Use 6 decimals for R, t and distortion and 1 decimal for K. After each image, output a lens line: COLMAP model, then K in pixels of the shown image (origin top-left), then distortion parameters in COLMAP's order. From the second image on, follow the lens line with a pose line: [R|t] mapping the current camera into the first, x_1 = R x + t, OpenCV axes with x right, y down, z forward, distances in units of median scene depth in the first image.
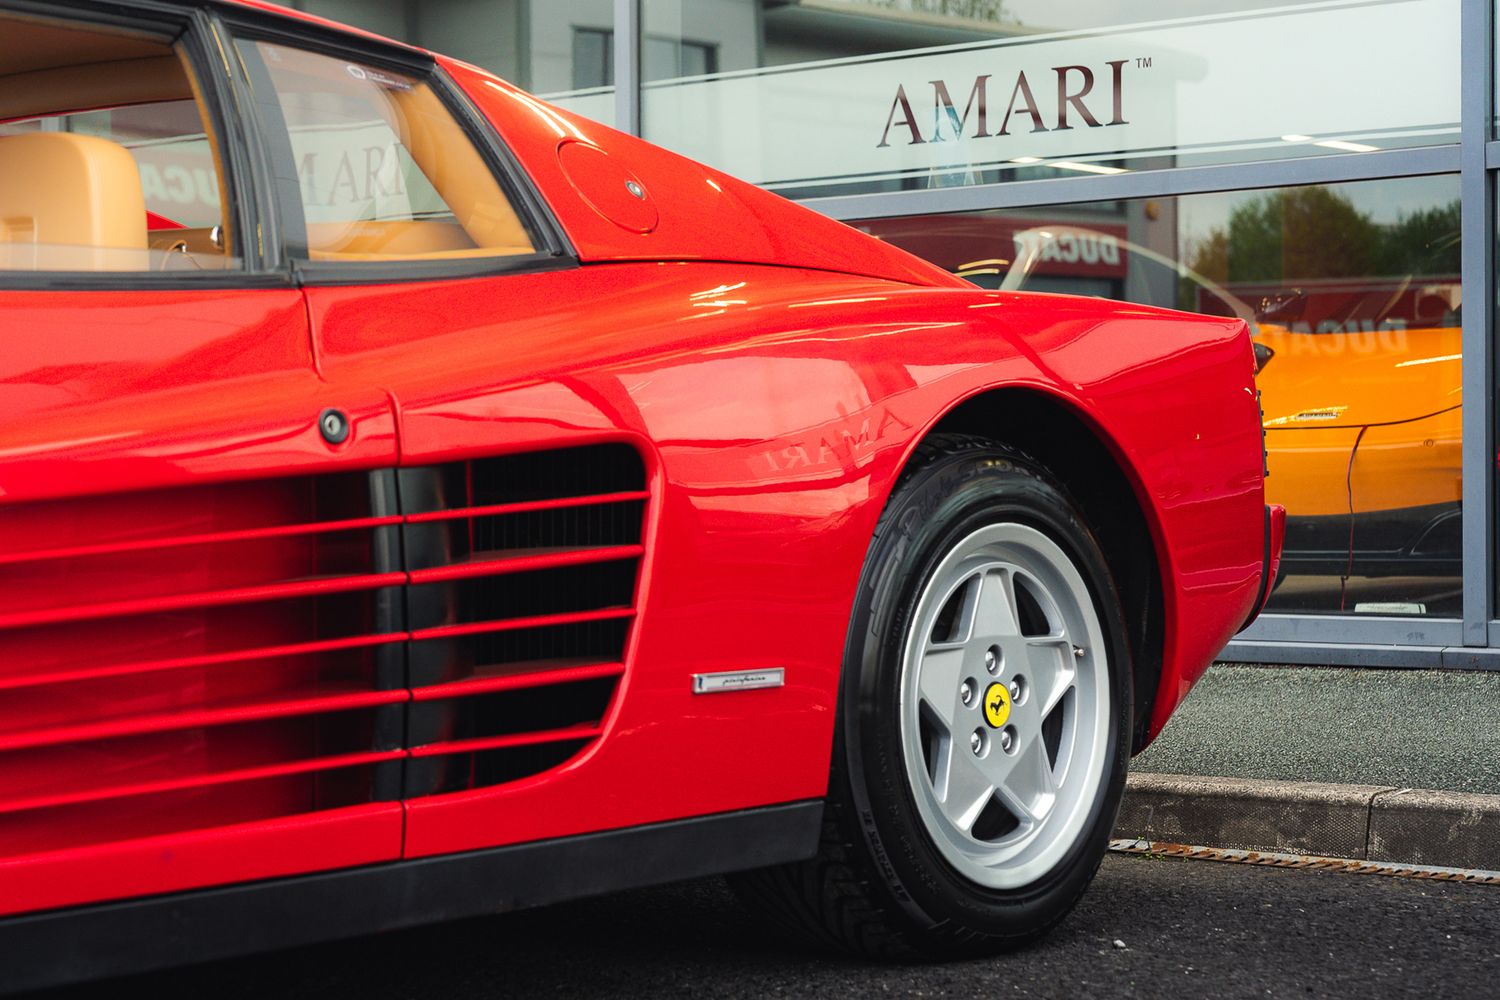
lens RADIAL K [[2898.2, 0, 750.0], [0, 2898.2, 500.0], [0, 0, 1]] dist [0.004803, 0.034158]
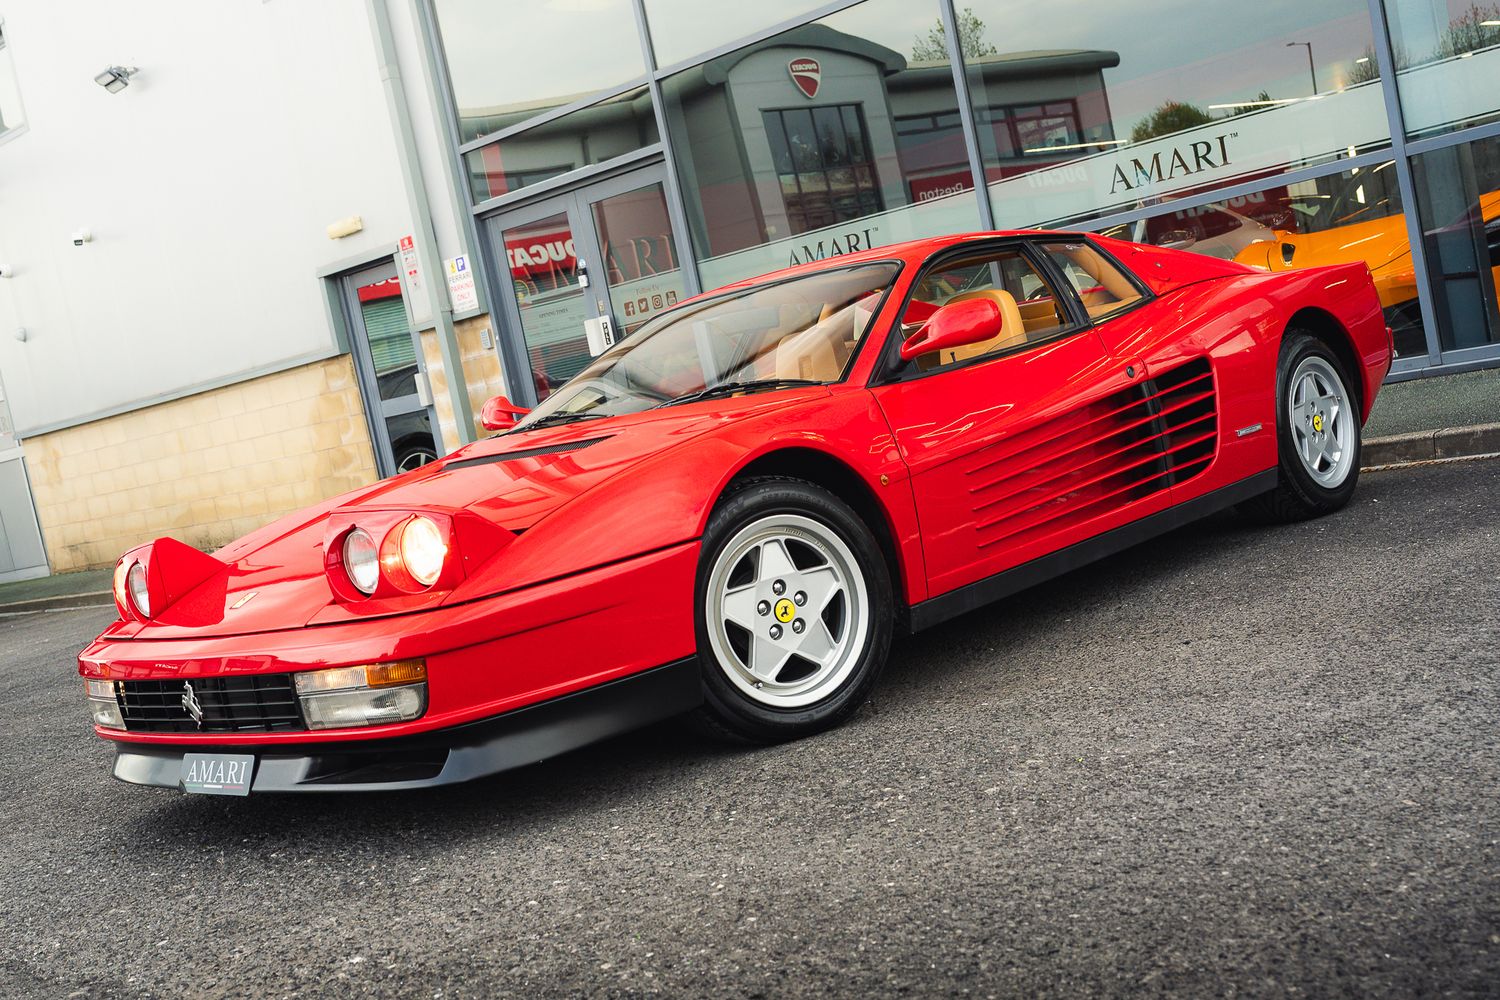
lens RADIAL K [[1747.7, 0, 738.7], [0, 1747.7, 502.0], [0, 0, 1]] dist [-0.003301, -0.007181]
pose [[0.978532, -0.190637, -0.078307, -0.332969], [0.195999, 0.978267, 0.067660, -0.074747], [0.063706, -0.081556, 0.994631, -0.678234]]
